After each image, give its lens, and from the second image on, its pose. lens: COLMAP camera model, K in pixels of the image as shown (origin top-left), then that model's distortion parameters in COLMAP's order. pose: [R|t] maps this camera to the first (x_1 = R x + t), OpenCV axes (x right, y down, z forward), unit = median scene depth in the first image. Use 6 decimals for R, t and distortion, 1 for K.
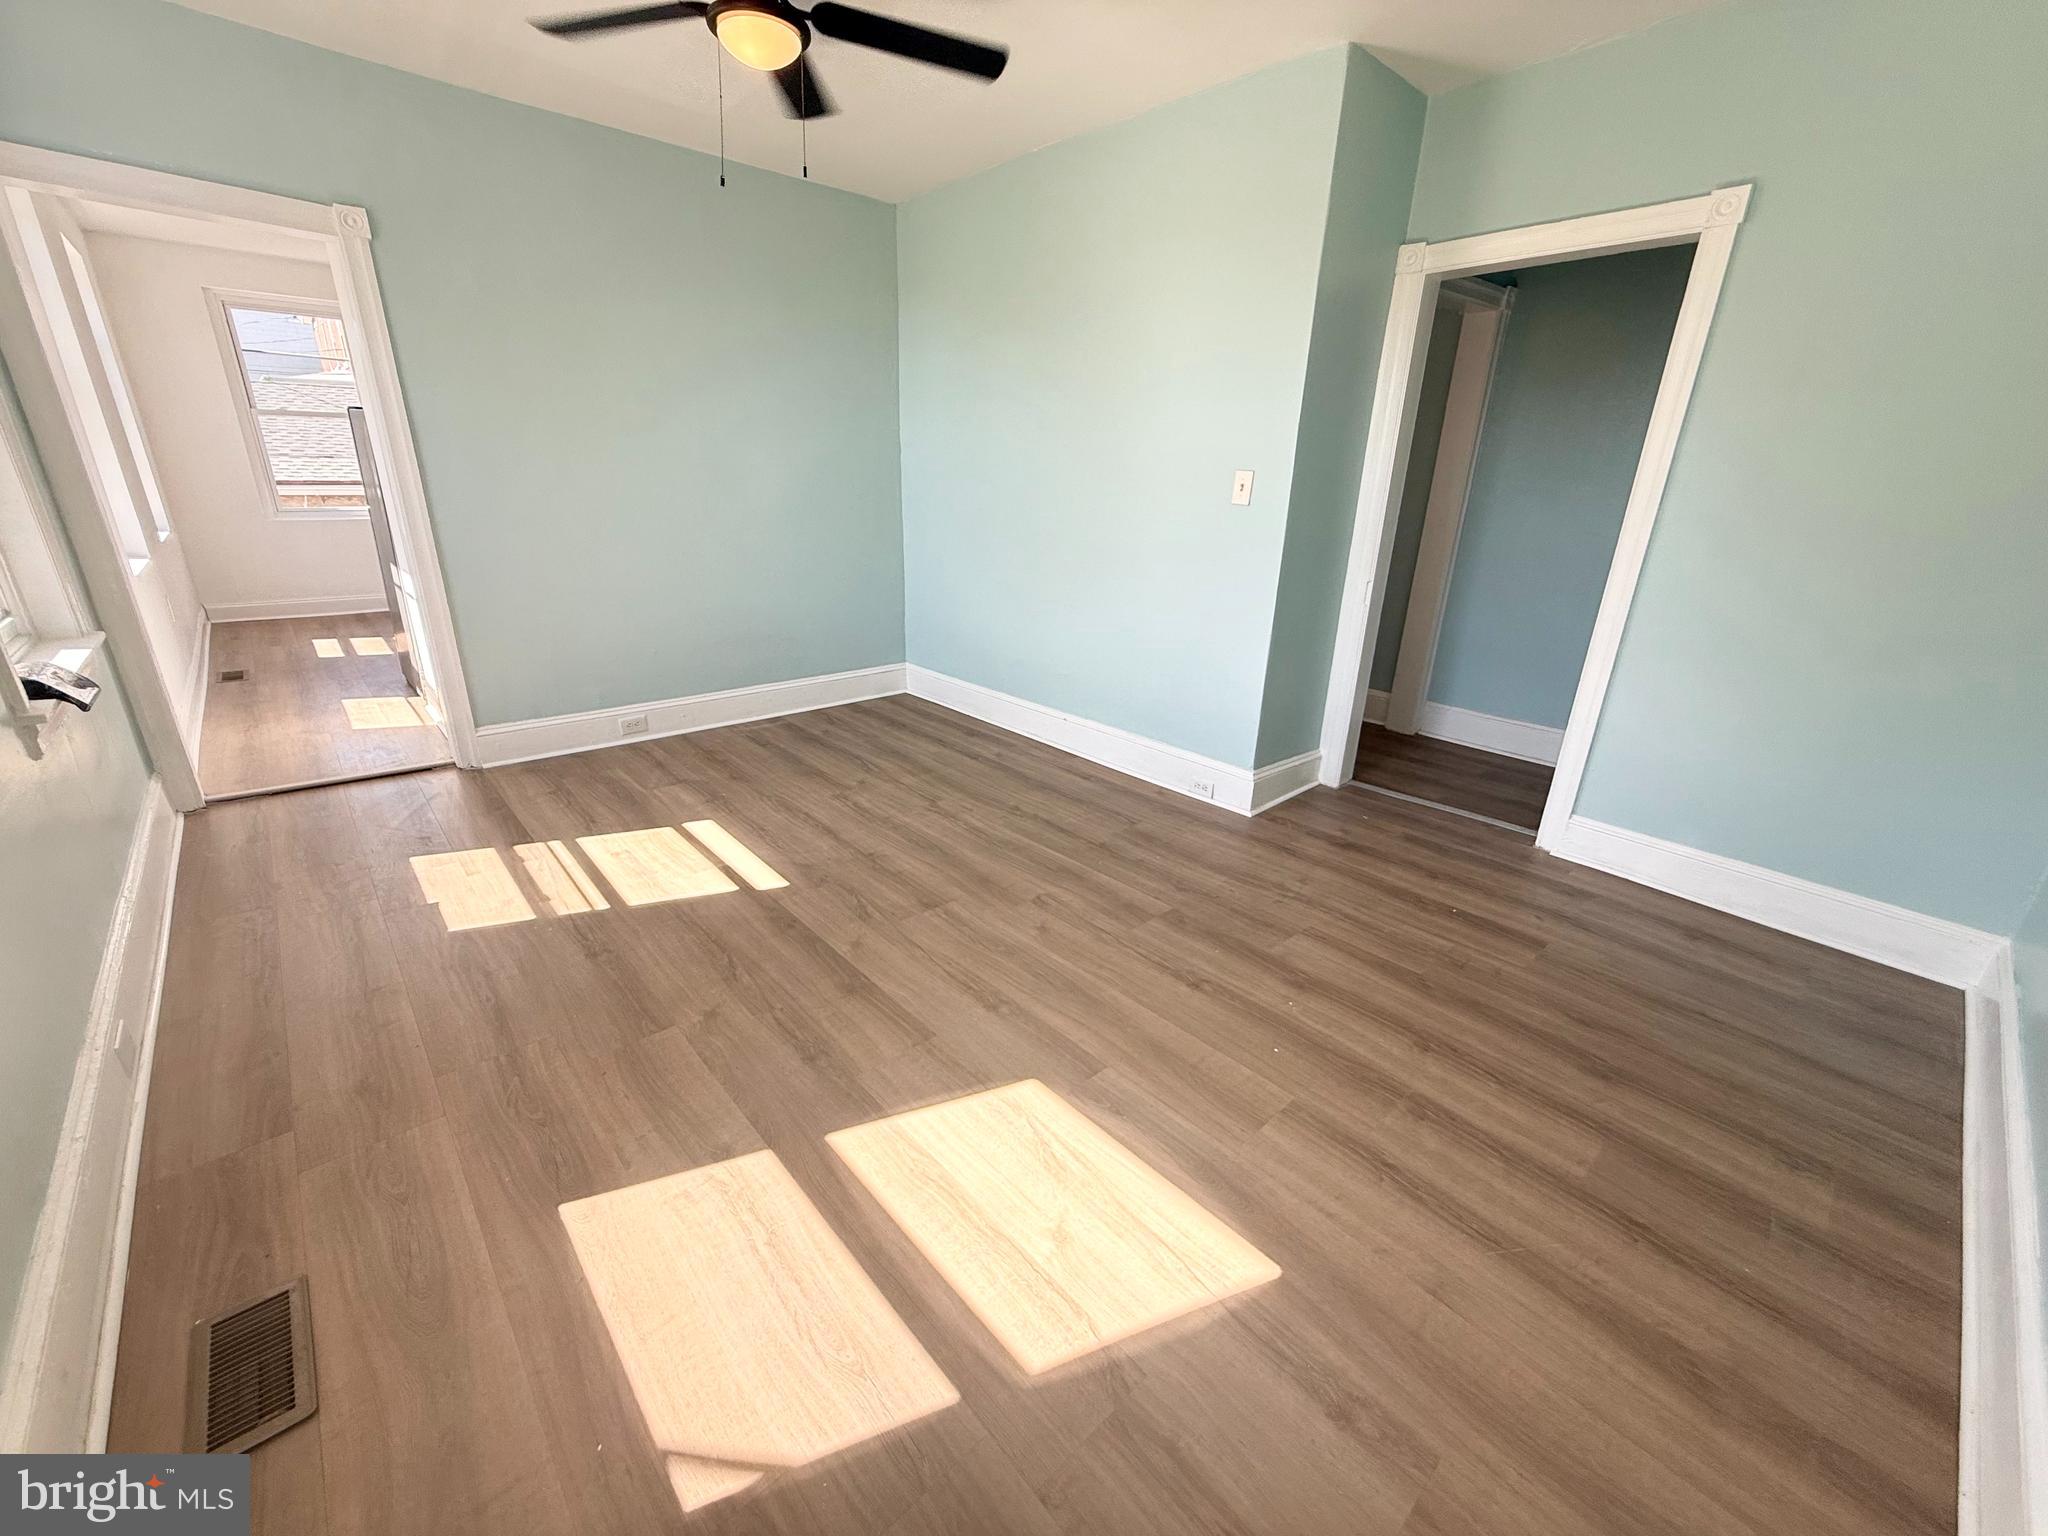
lens RADIAL K [[816.7, 0, 1016.9], [0, 816.7, 764.6], [0, 0, 1]] dist [-0.000522, 0.000471]
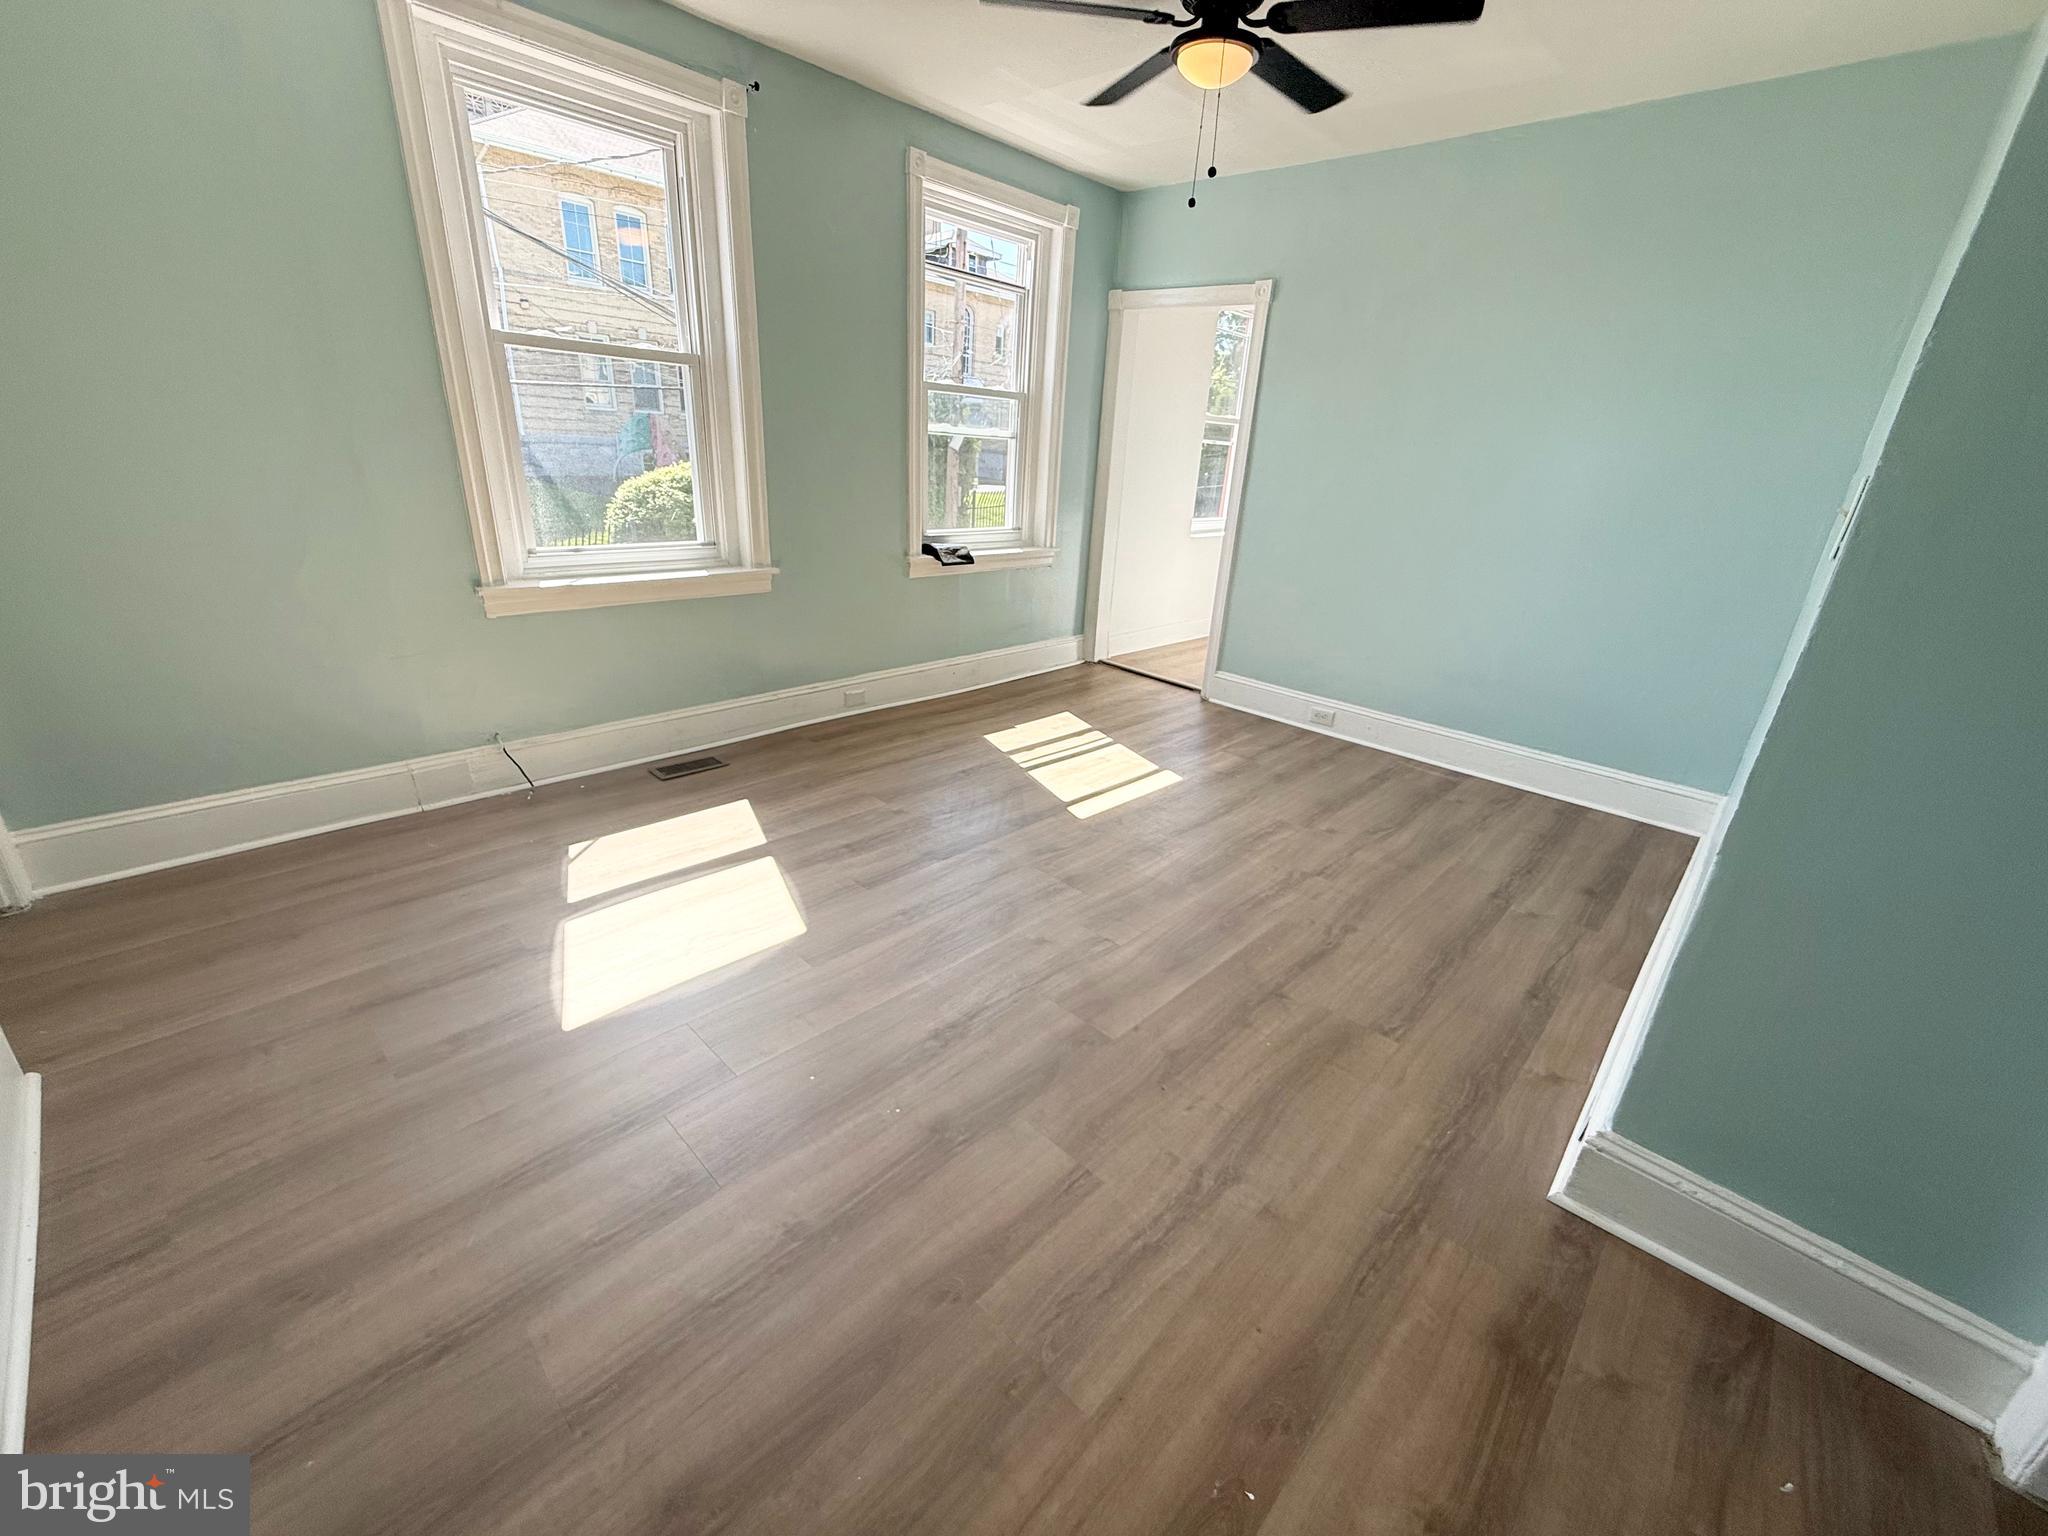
lens RADIAL K [[816.7, 0, 1016.9], [0, 816.7, 764.6], [0, 0, 1]] dist [-0.000522, 0.000471]
pose [[0.076338, 0.341655, -0.936720, 0.620726], [-0.387816, 0.875661, 0.287779, -0.174491], [0.918570, 0.341306, 0.199345, 0.534705]]
